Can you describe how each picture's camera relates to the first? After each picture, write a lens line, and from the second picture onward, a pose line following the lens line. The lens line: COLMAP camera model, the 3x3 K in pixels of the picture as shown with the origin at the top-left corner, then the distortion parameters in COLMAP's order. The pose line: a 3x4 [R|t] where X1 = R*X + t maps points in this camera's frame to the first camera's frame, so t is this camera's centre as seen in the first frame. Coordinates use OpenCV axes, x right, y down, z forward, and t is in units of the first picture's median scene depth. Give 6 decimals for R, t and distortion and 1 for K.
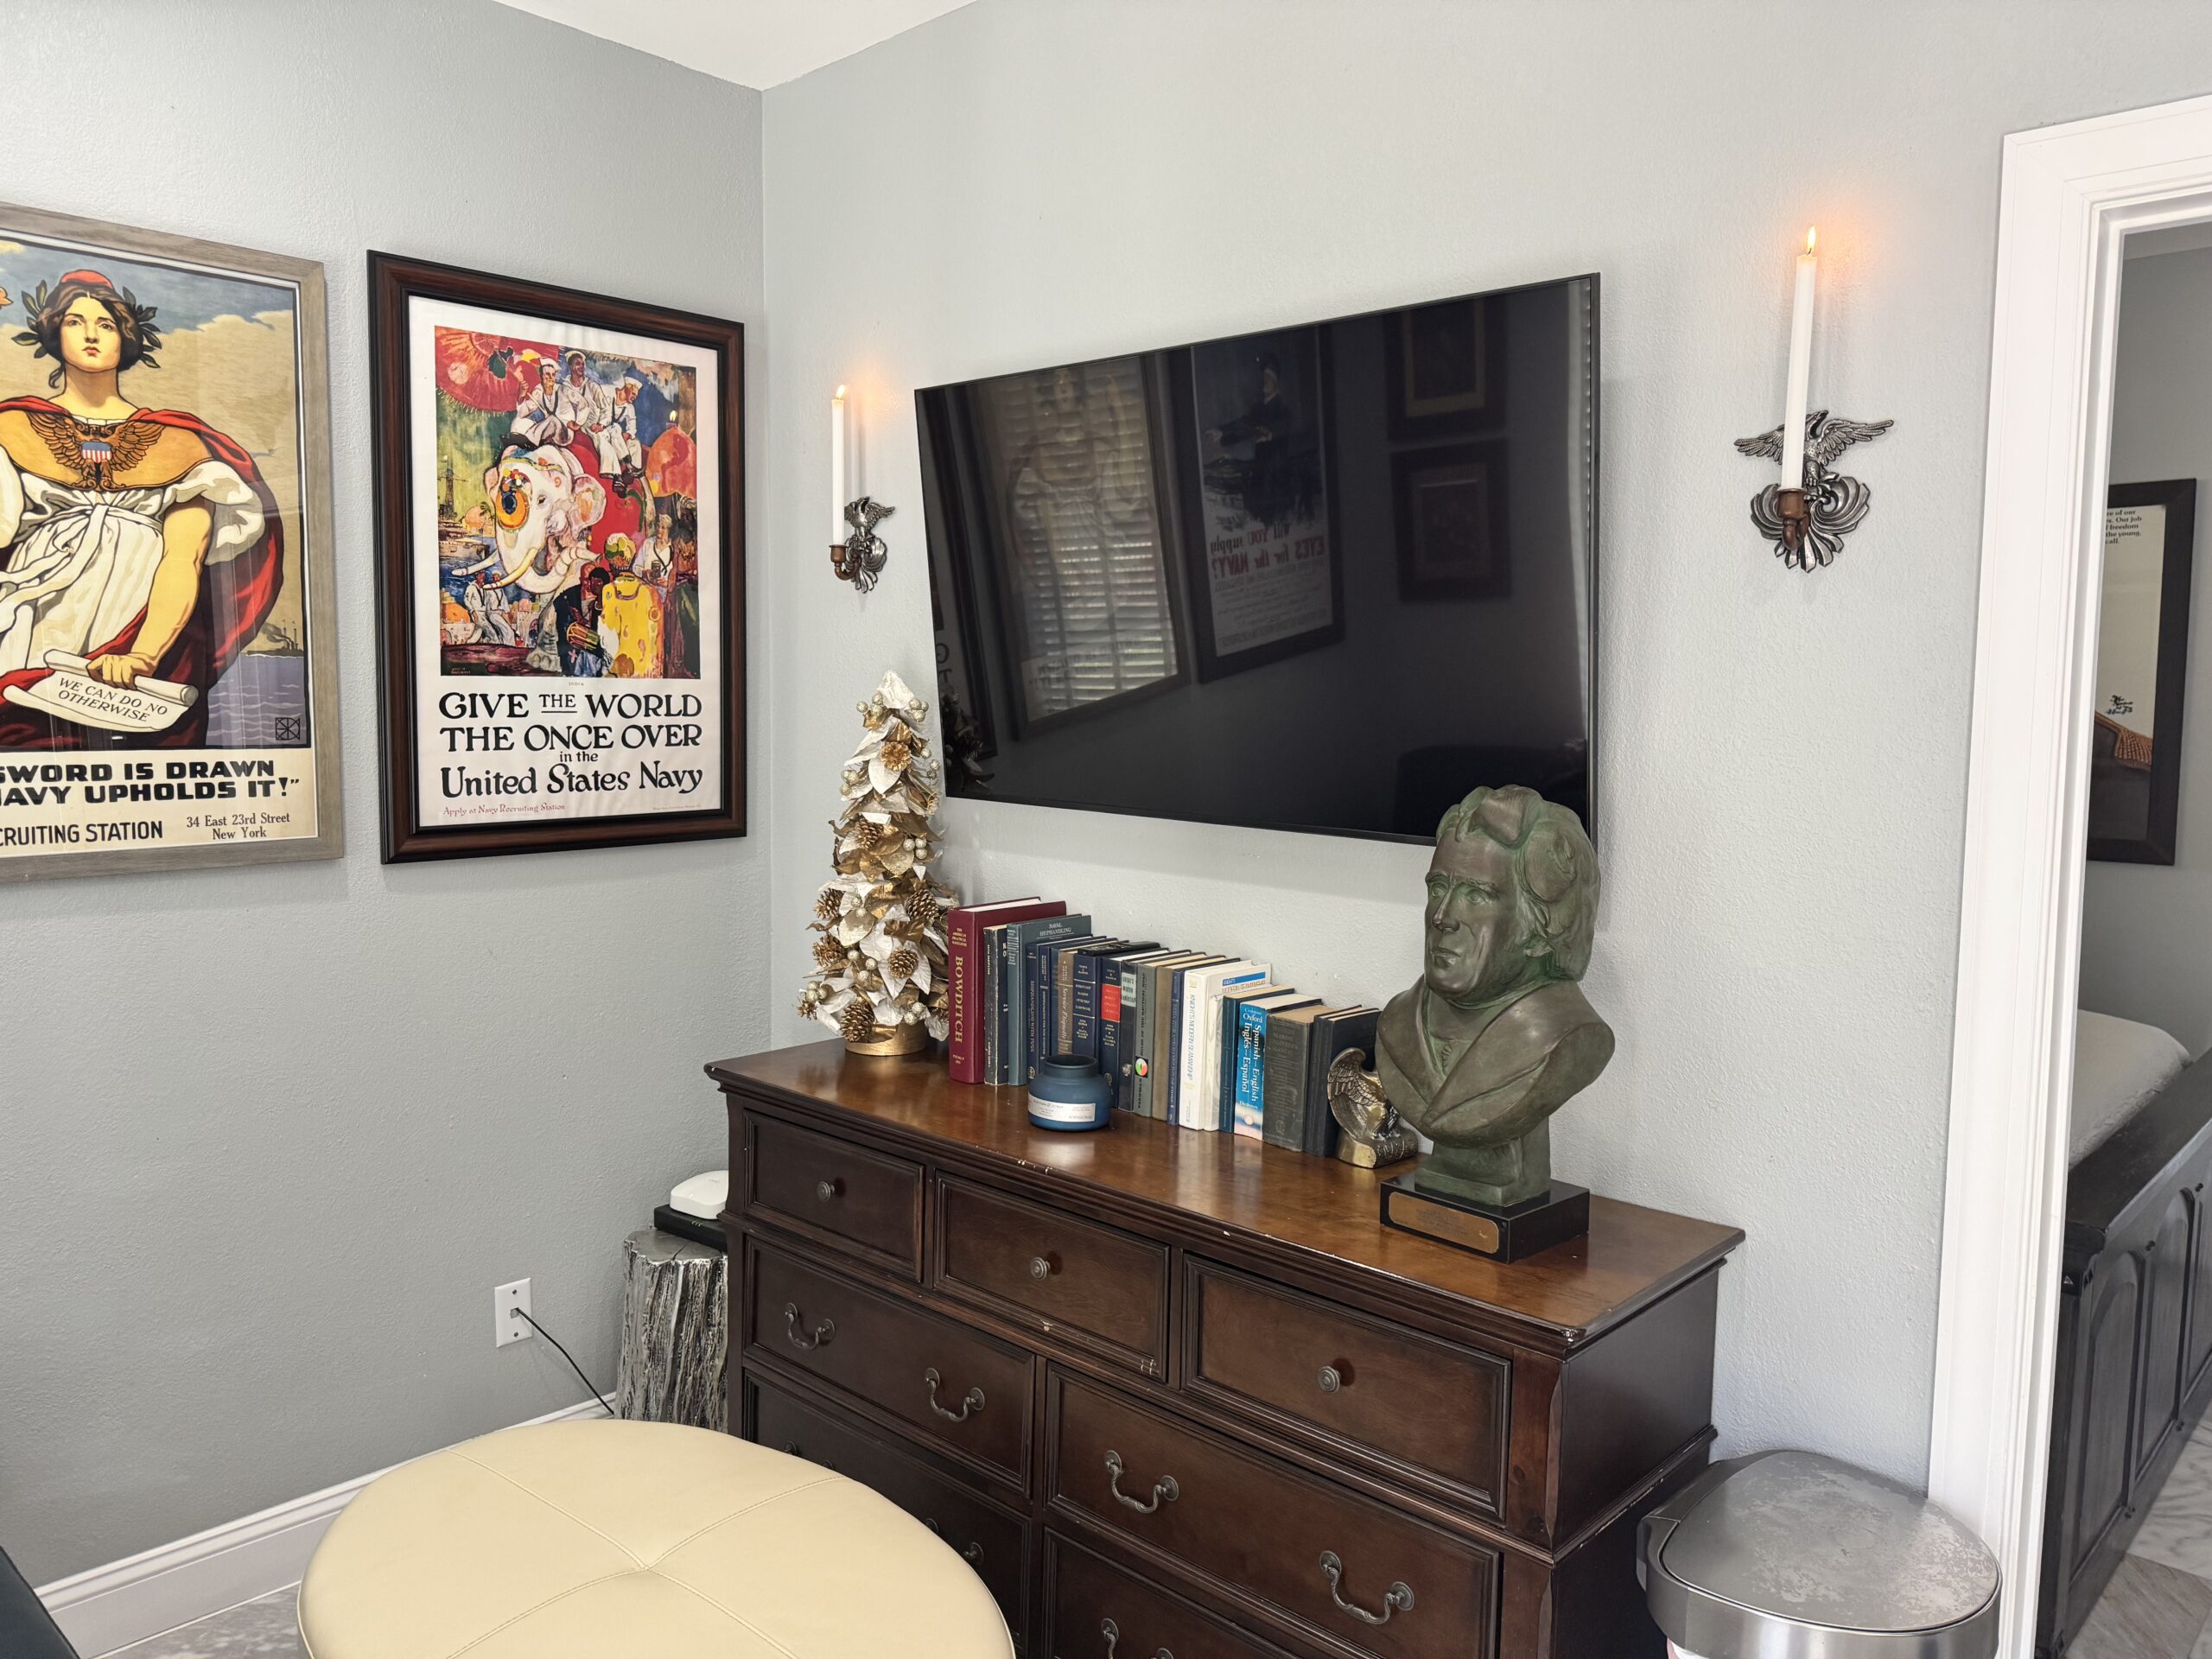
lens RADIAL K [[1570.0, 0, 1241.3], [0, 1570.0, 843.0], [0, 0, 1]] dist [0.039197, -0.062261]
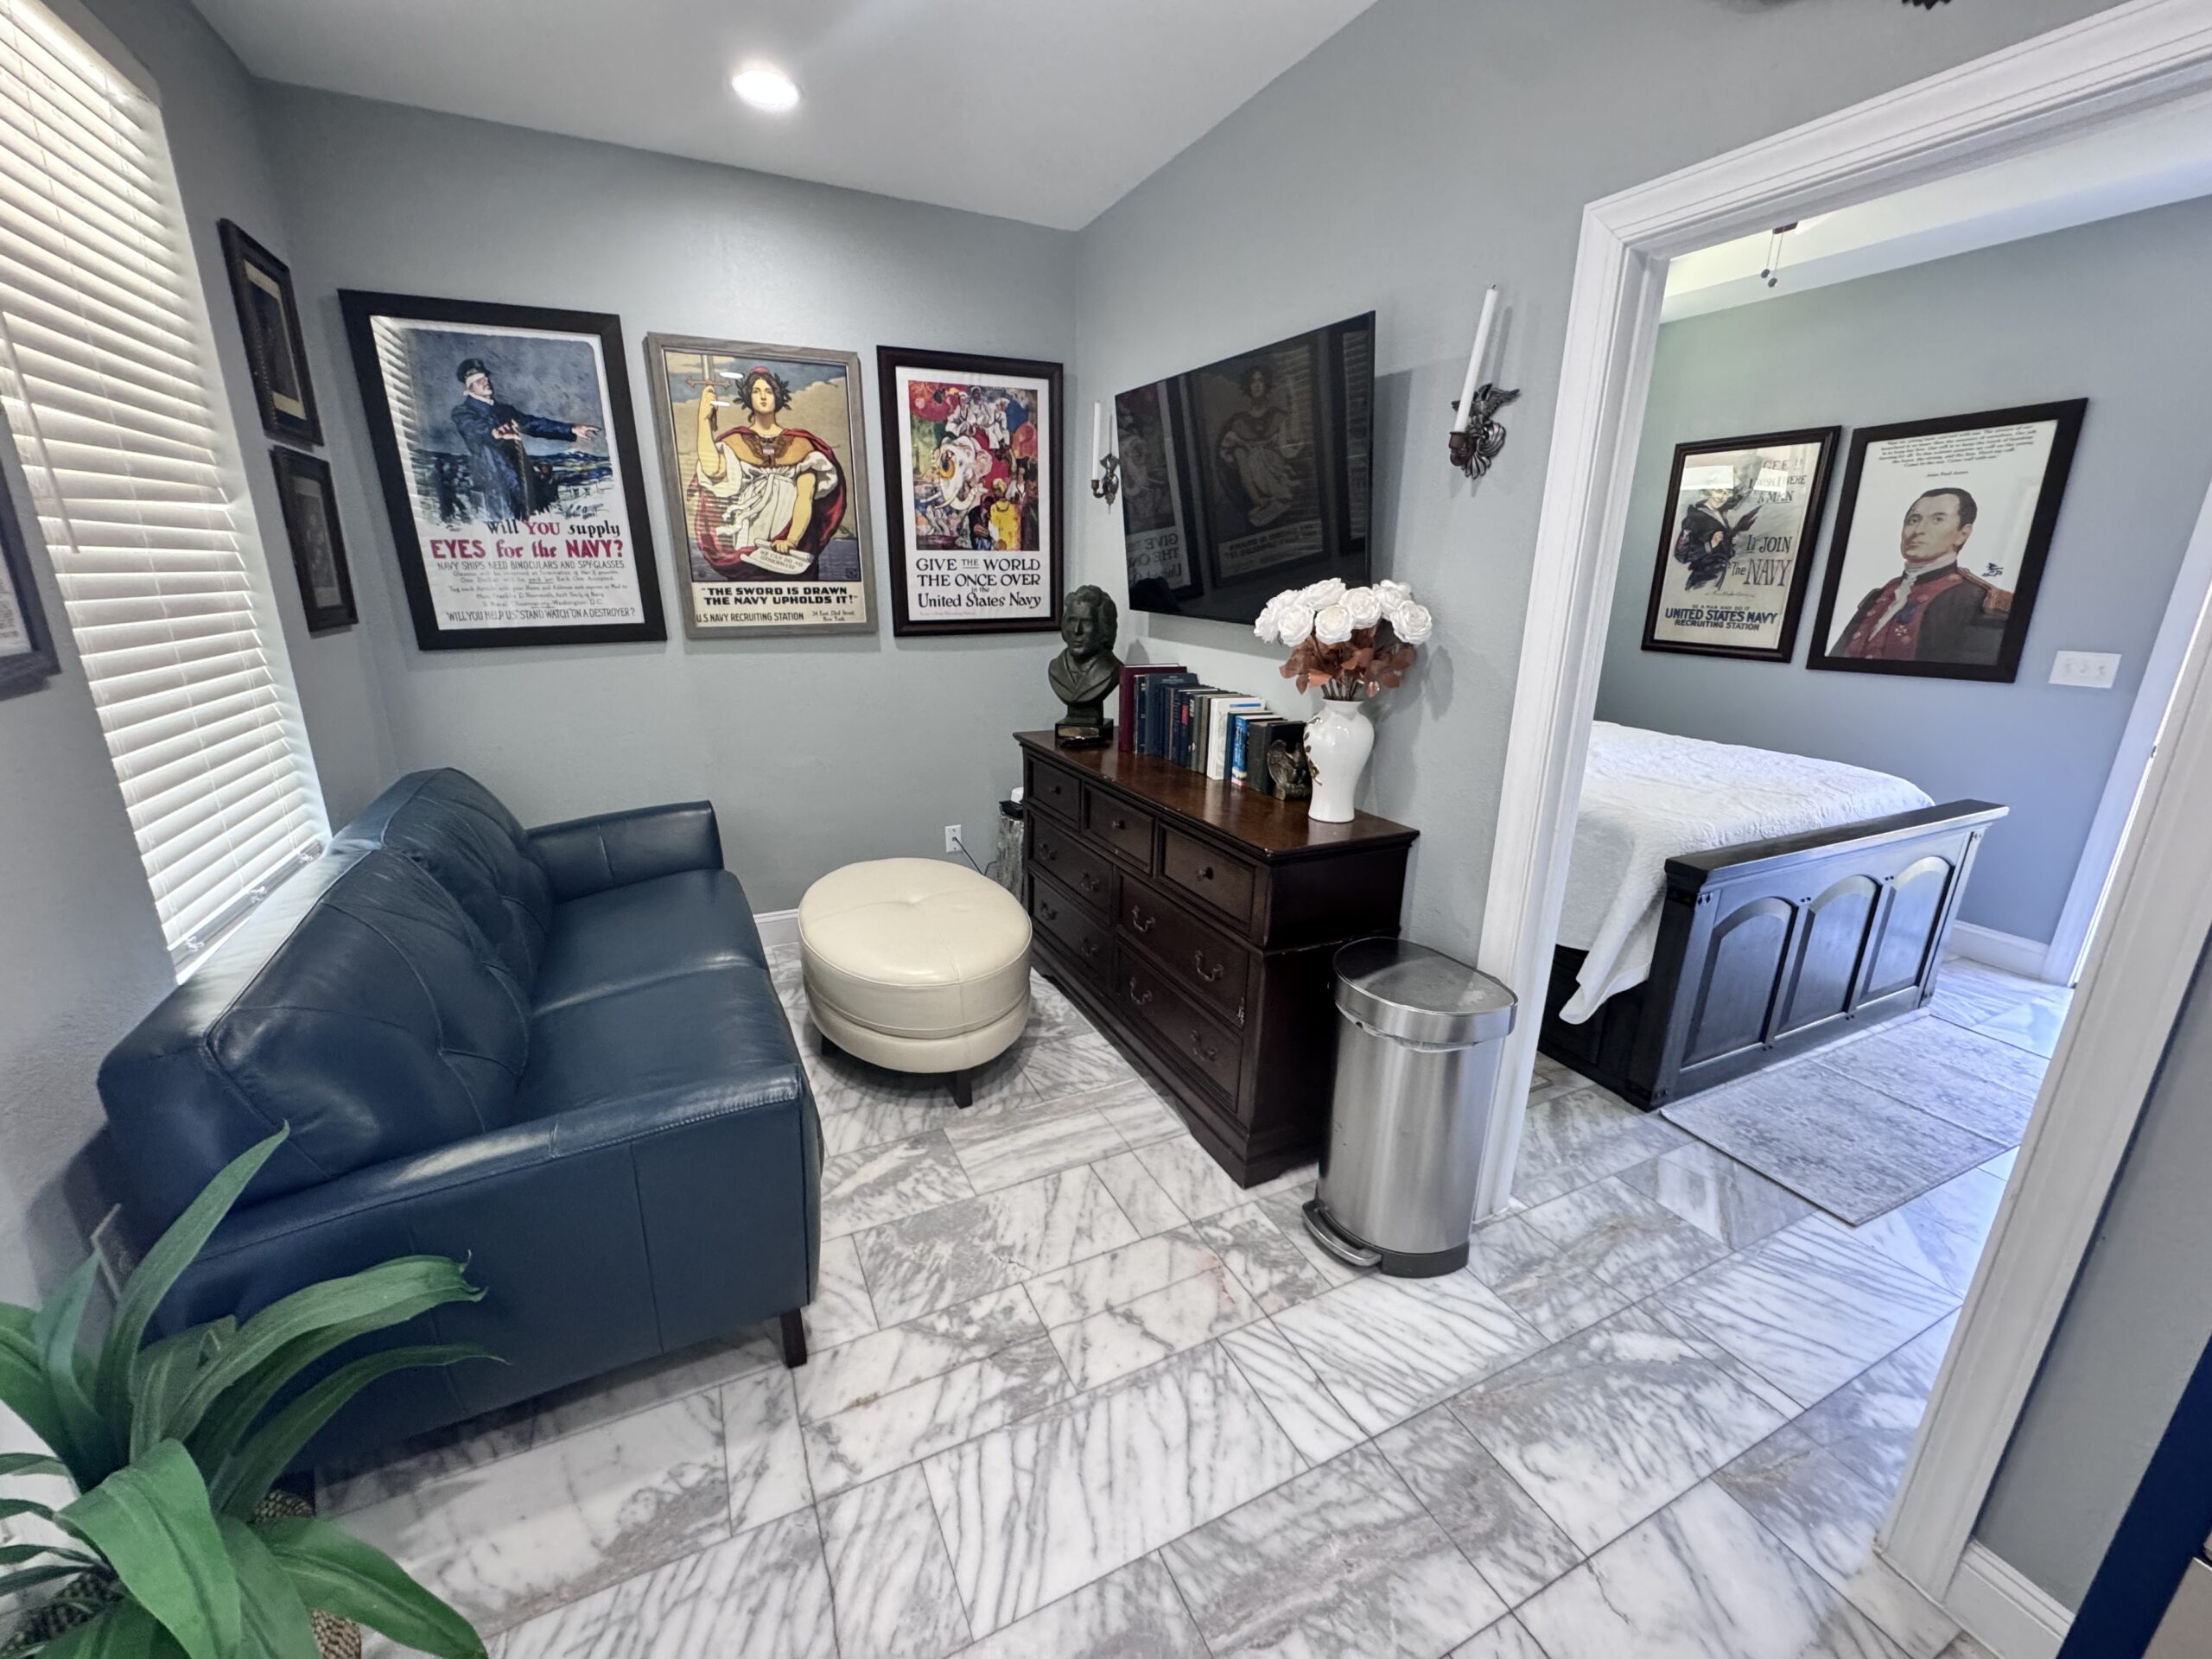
lens RADIAL K [[888.9, 0, 1096.7], [0, 888.9, 818.8], [0, 0, 1]] dist [-0.003951, 0.000299]
pose [[0.925432, 0.104291, -0.364279, 0.232410], [-0.037458, 0.981847, 0.185937, 0.024053], [0.377058, -0.158427, 0.912539, -0.100029]]
